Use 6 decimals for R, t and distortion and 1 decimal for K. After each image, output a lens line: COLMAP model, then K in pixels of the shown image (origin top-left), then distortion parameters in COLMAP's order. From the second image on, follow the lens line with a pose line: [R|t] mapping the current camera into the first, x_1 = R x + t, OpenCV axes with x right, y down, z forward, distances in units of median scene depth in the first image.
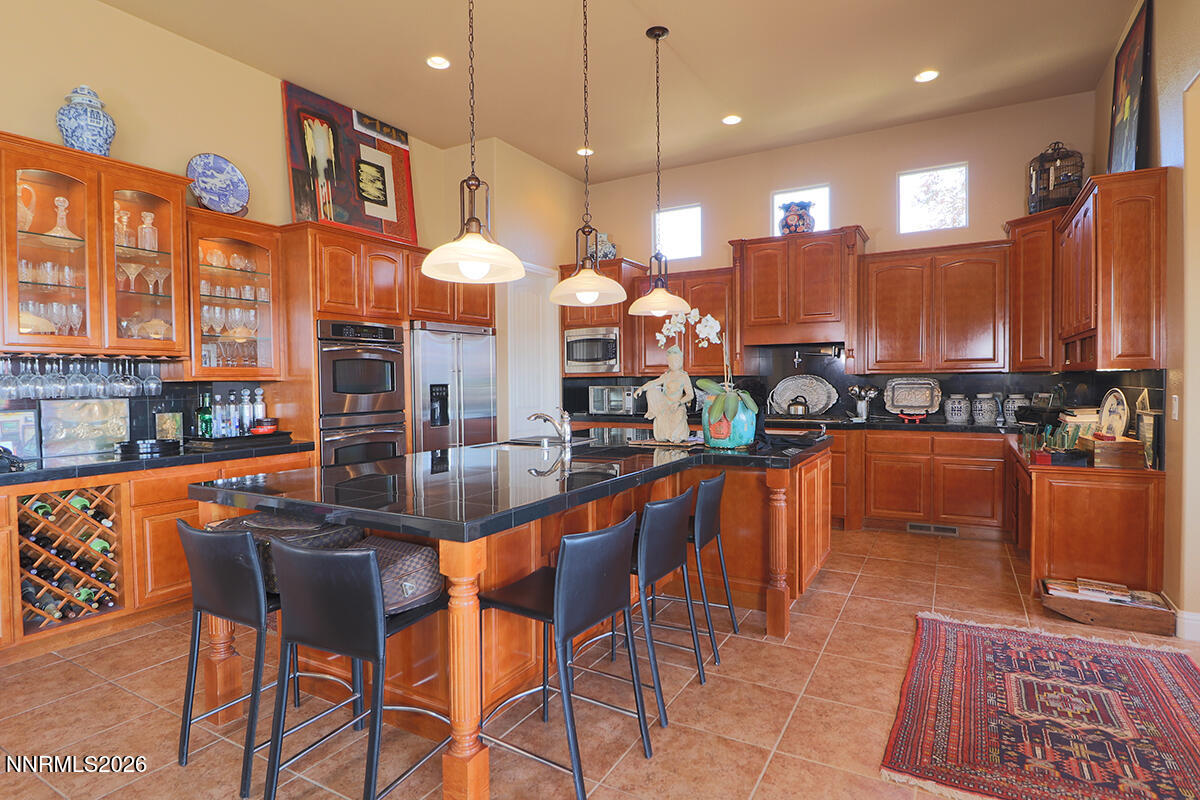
lens RADIAL K [[620.9, 0, 601.1], [0, 620.9, 396.2], [0, 0, 1]] dist [0.000321, -0.013963]
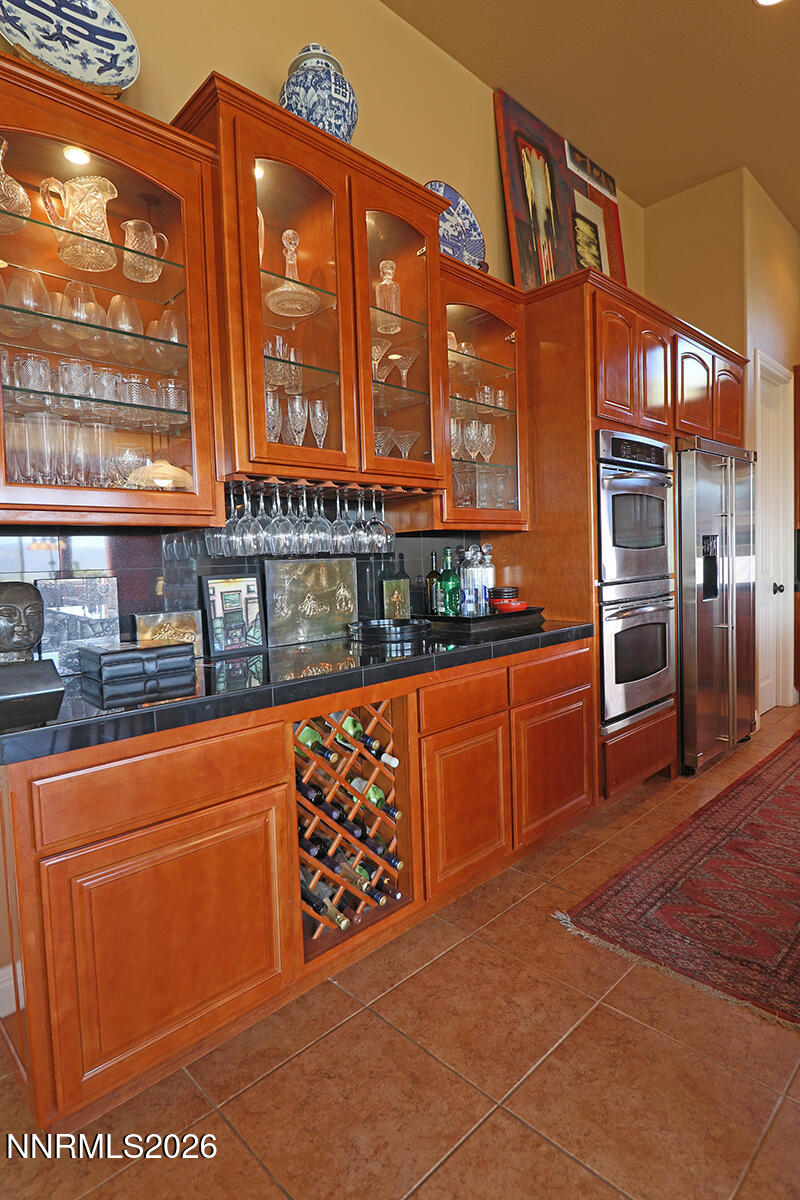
lens RADIAL K [[620.9, 0, 394.3], [0, 620.9, 595.5], [0, 0, 1]] dist [0.000321, -0.013963]
pose [[0.958528, -0.006129, -0.284931, -0.387781], [0.016926, 0.999228, 0.035446, 0.015507], [0.284494, -0.038798, 0.957892, 0.268210]]
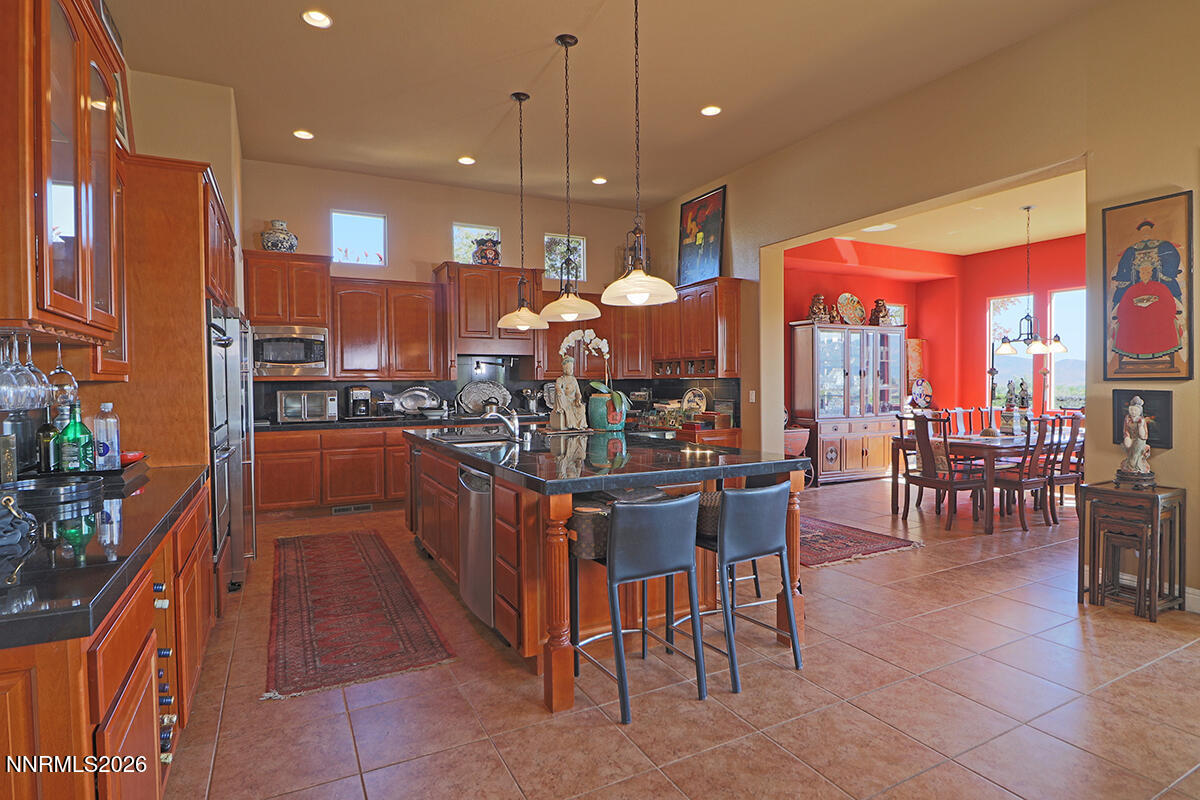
lens RADIAL K [[620.9, 0, 601.1], [0, 620.9, 396.2], [0, 0, 1]] dist [0.000321, -0.013963]
pose [[0.544107, -0.013779, 0.838903, -0.668903], [0.025233, 0.999682, 0.000054, 0.003128], [-0.838636, 0.021139, 0.544282, 0.171141]]
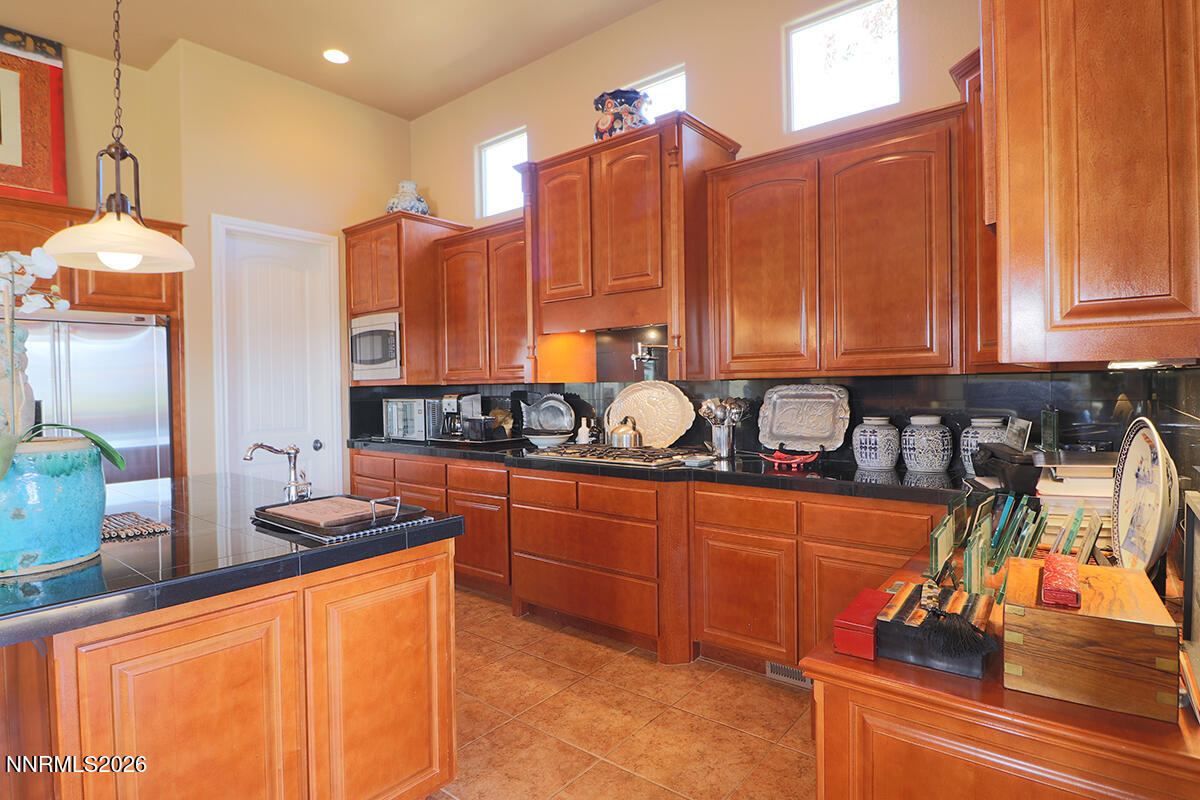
lens RADIAL K [[620.9, 0, 601.1], [0, 620.9, 396.2], [0, 0, 1]] dist [0.000321, -0.013963]
pose [[0.986931, -0.003590, -0.161105, 0.442074], [0.002476, 0.999972, -0.007116, -0.017698], [0.161126, 0.006624, 0.986912, 0.453500]]
